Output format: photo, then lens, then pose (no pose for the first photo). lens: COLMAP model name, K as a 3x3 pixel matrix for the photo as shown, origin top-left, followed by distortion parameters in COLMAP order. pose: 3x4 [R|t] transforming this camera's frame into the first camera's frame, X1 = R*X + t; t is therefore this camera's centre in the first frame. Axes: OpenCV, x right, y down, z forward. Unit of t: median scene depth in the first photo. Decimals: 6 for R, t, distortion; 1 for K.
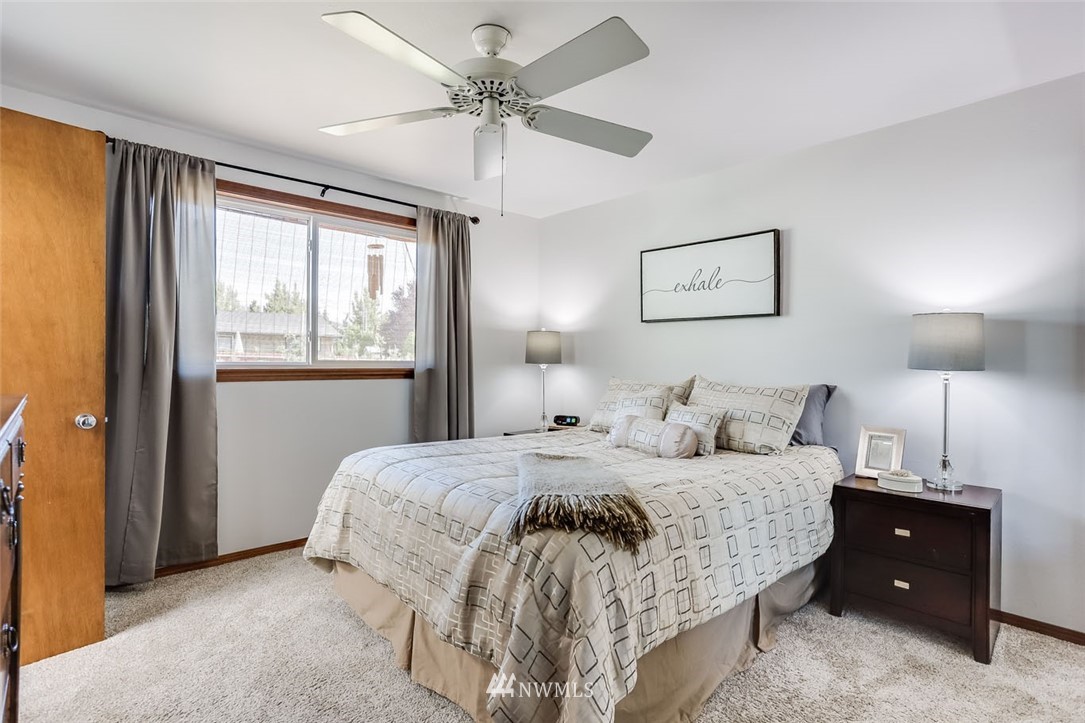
lens RADIAL K [[522.2, 0, 538.9], [0, 522.2, 353.0], [0, 0, 1]] dist [-0.082122, 0.031416]
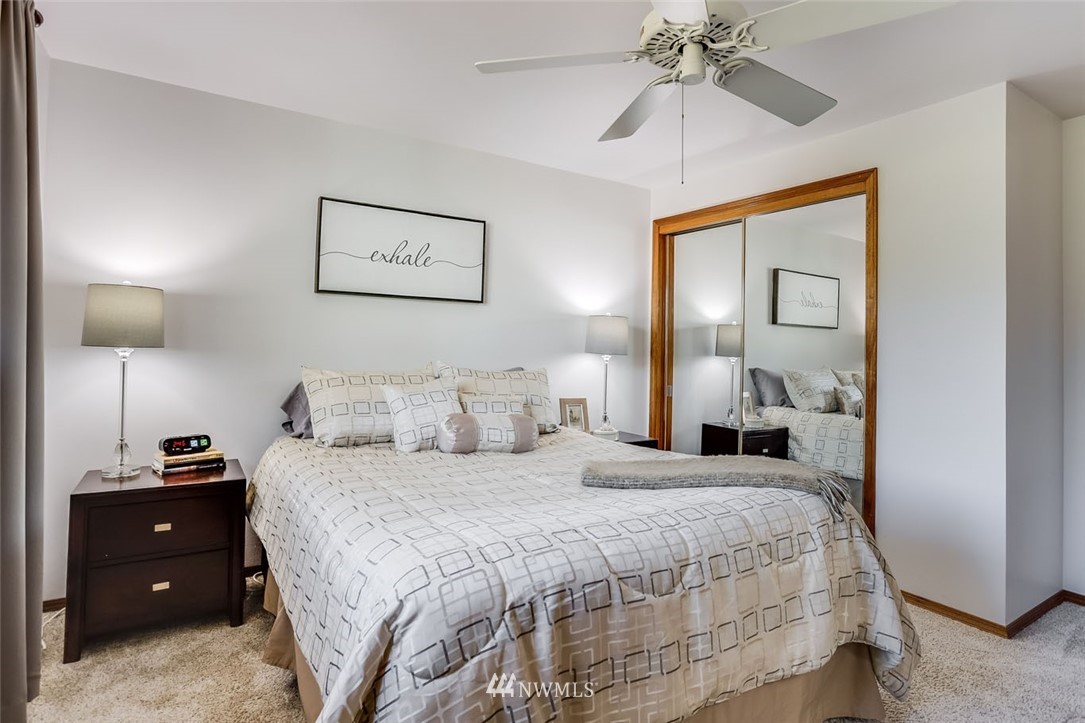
lens RADIAL K [[554.9, 0, 543.6], [0, 554.9, 327.7], [0, 0, 1]] dist [0.000417, 0.000018]
pose [[0.245071, 0.028497, 0.969086, -0.515148], [-0.027017, 0.999380, -0.022556, 0.000483], [-0.969129, -0.020654, 0.245689, 0.512184]]
